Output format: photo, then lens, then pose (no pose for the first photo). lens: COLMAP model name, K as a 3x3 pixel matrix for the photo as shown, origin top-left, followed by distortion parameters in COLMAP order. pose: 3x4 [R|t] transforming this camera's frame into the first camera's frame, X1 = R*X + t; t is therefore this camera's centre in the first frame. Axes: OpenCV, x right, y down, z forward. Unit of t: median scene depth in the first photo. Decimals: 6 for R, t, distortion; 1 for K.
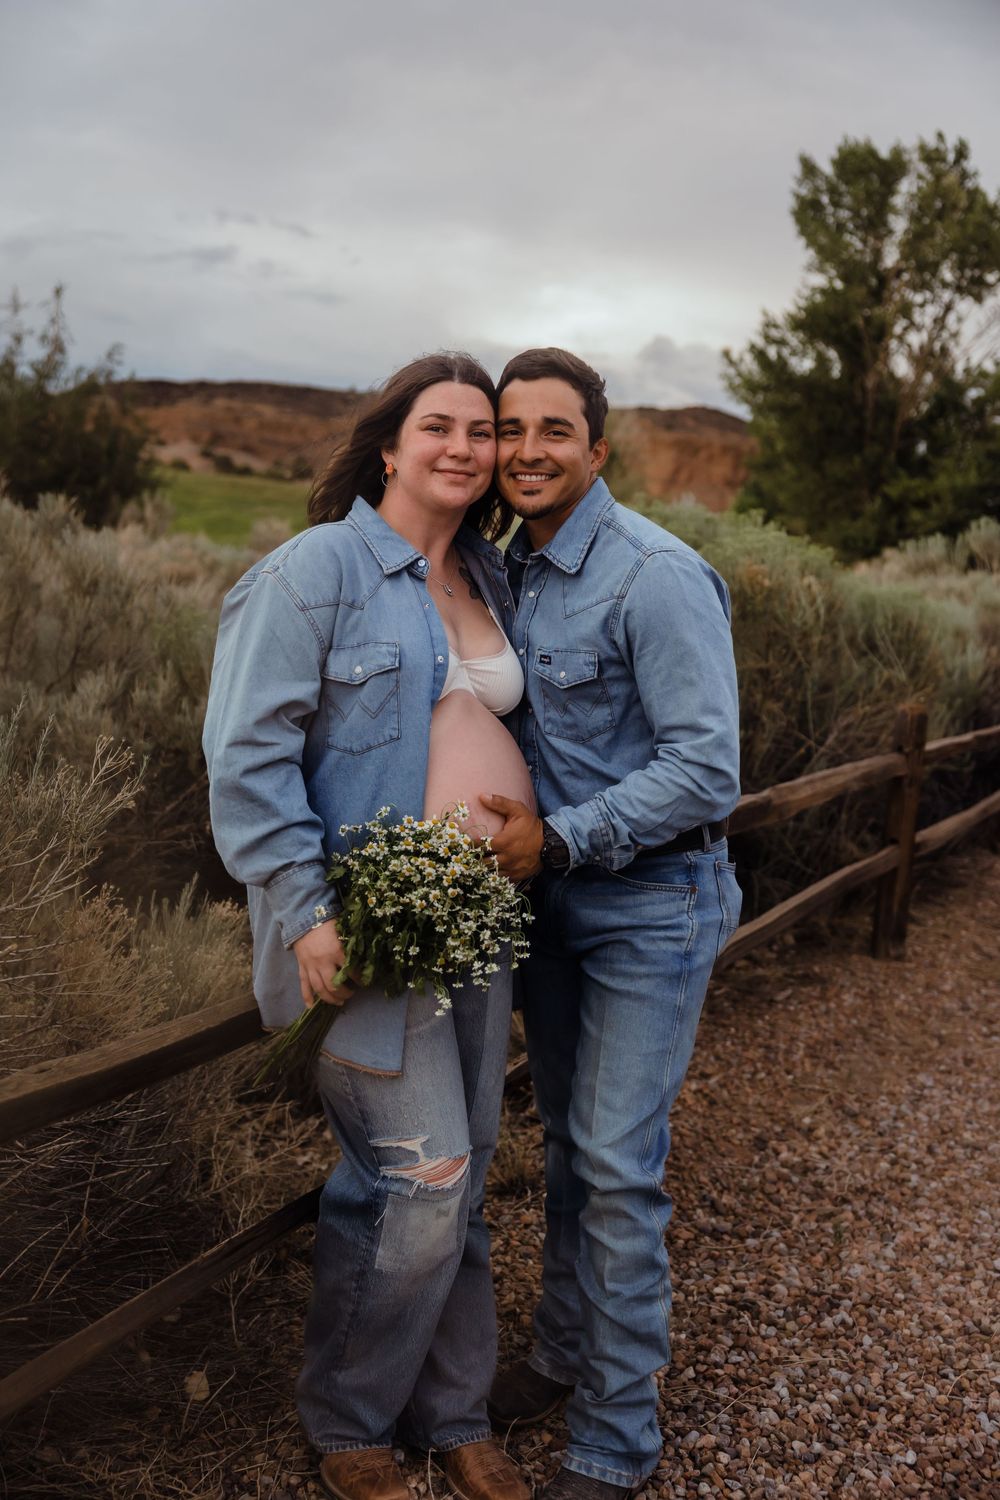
lens RADIAL K [[1547.1, 0, 500.0], [0, 1547.1, 750.0], [0, 0, 1]] dist [-0.001413, 0.013993]
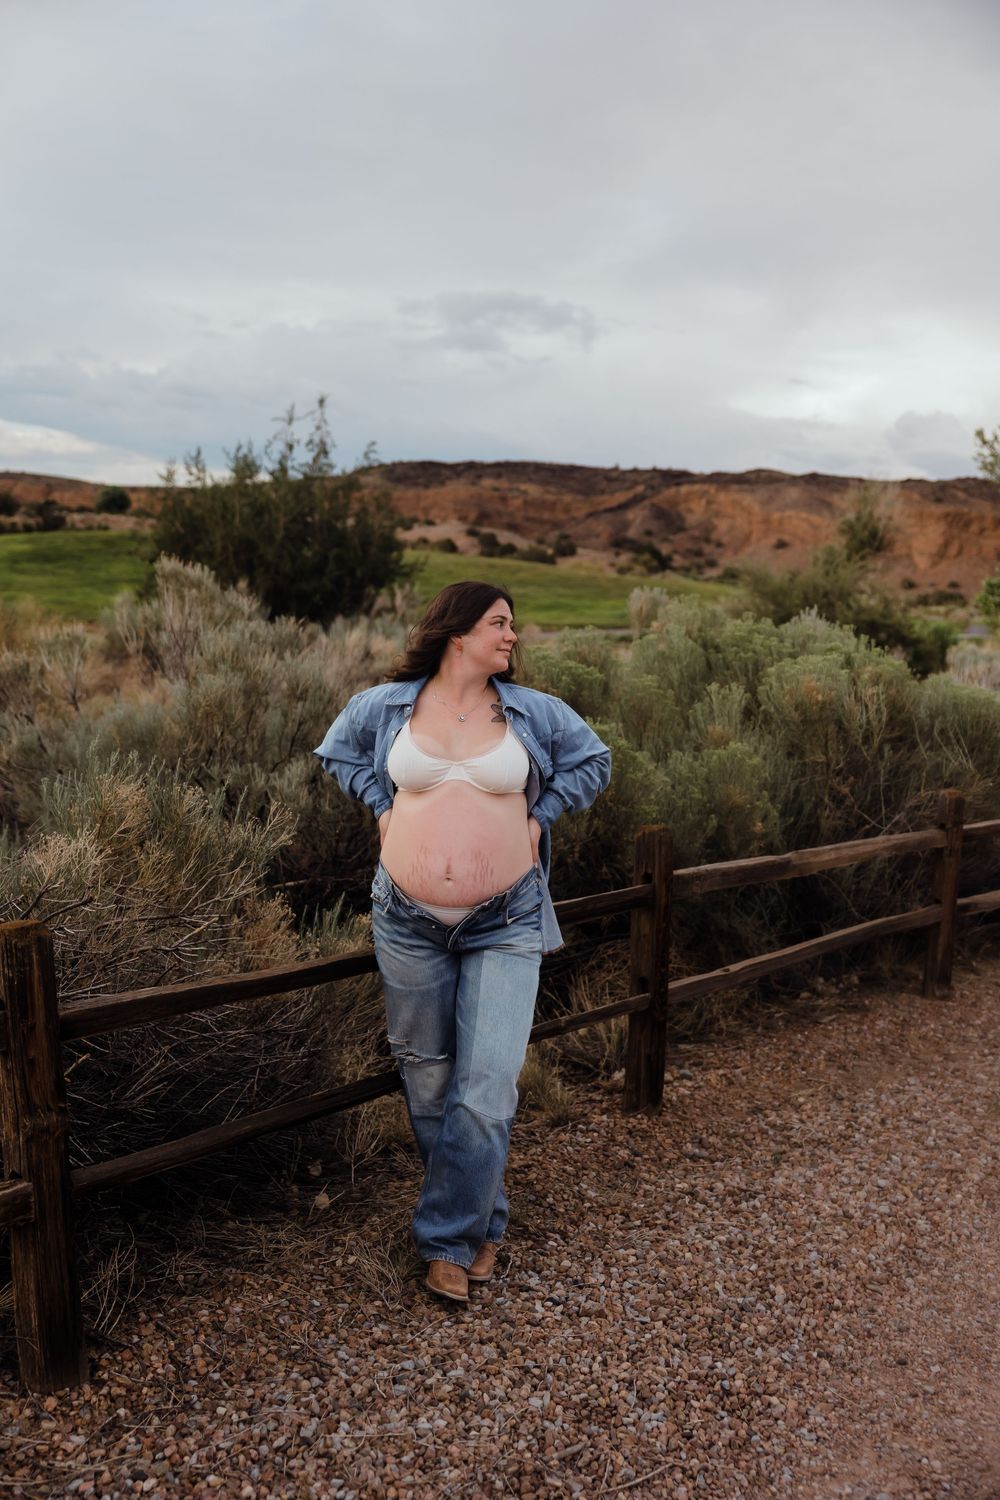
lens RADIAL K [[1547.1, 0, 500.0], [0, 1547.1, 750.0], [0, 0, 1]] dist [-0.001413, 0.013993]
pose [[0.986038, 0.013831, -0.165945, 0.176503], [-0.021753, 0.998704, -0.046015, 0.005147], [0.165093, 0.048983, 0.985061, -0.417092]]
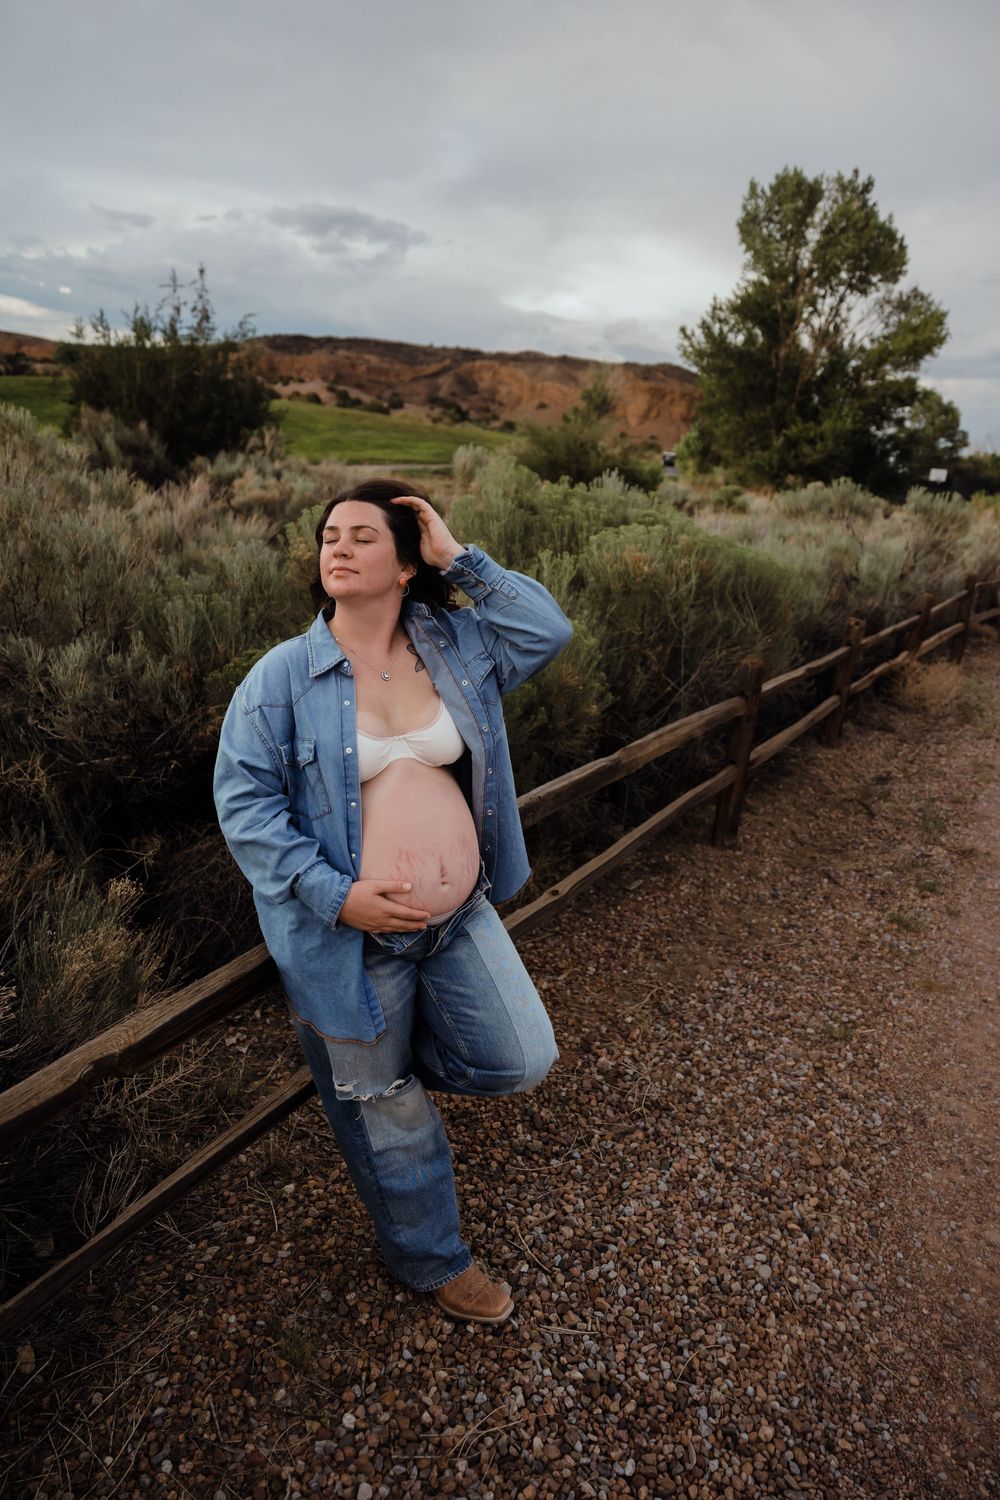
lens RADIAL K [[1003.1, 0, 500.4], [0, 1003.1, 757.1], [0, 0, 1]] dist [0.003606, -0.000869]
pose [[0.999262, 0.034224, -0.017430, 0.110197], [-0.031047, 0.986951, 0.157998, -0.114443], [0.022610, -0.157340, 0.987286, 0.234365]]
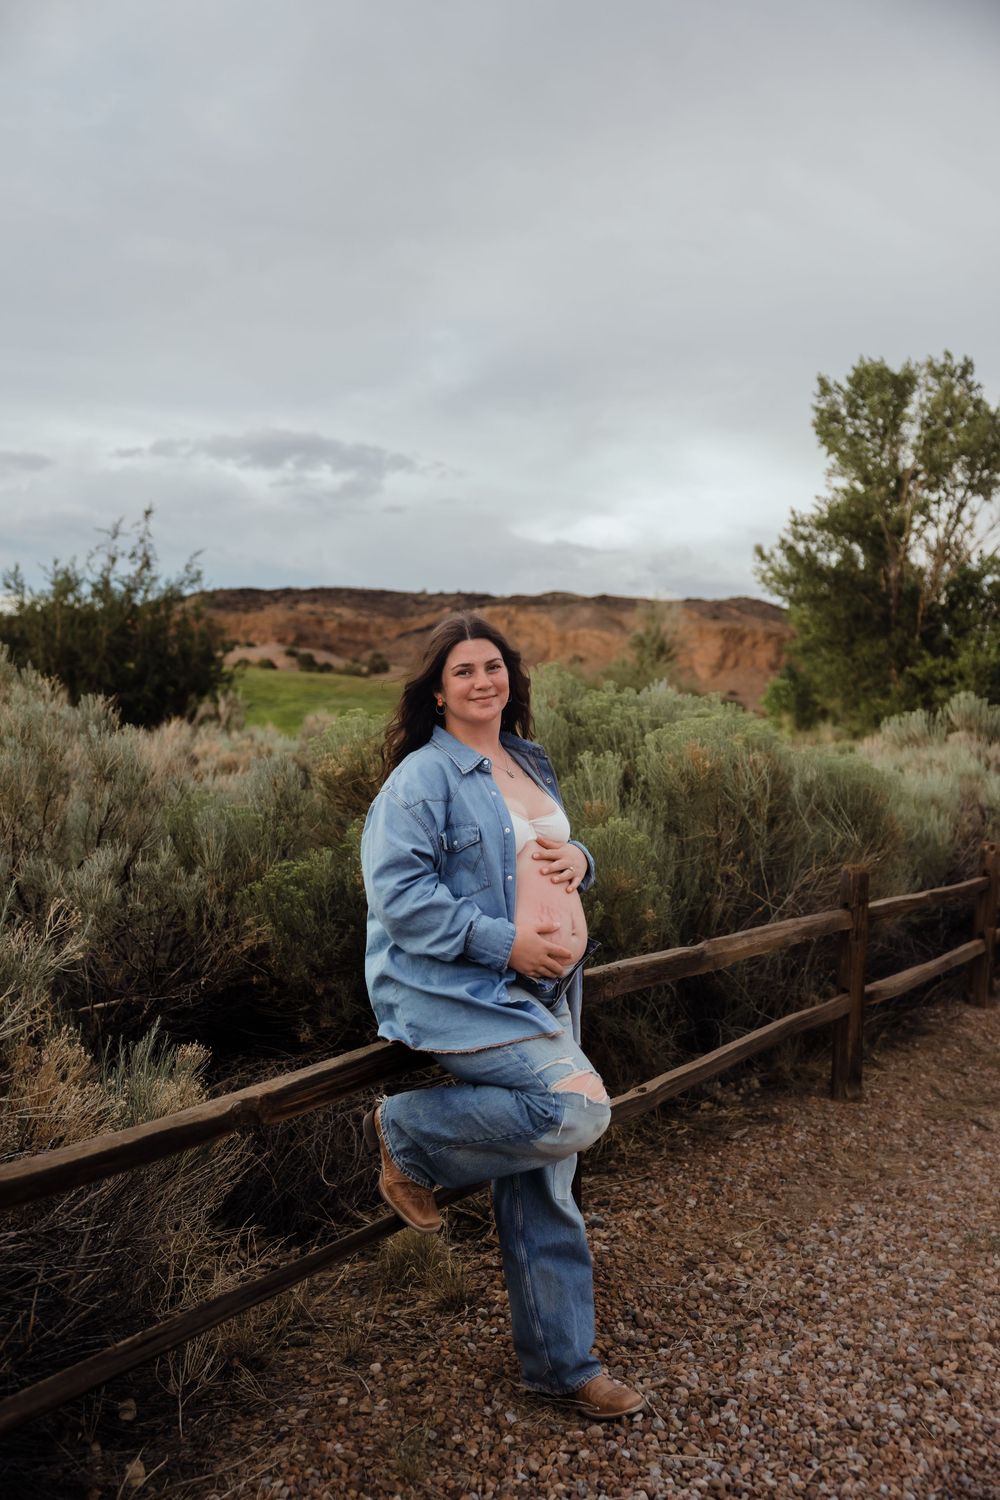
lens RADIAL K [[1446.3, 0, 501.4], [0, 1446.3, 746.0], [0, 0, 1]] dist [-0.006122, 0.015073]
pose [[0.998860, -0.022741, -0.041980, 0.090331], [0.017528, 0.992546, -0.120605, 0.010172], [0.044410, 0.119732, 0.991813, -0.072909]]
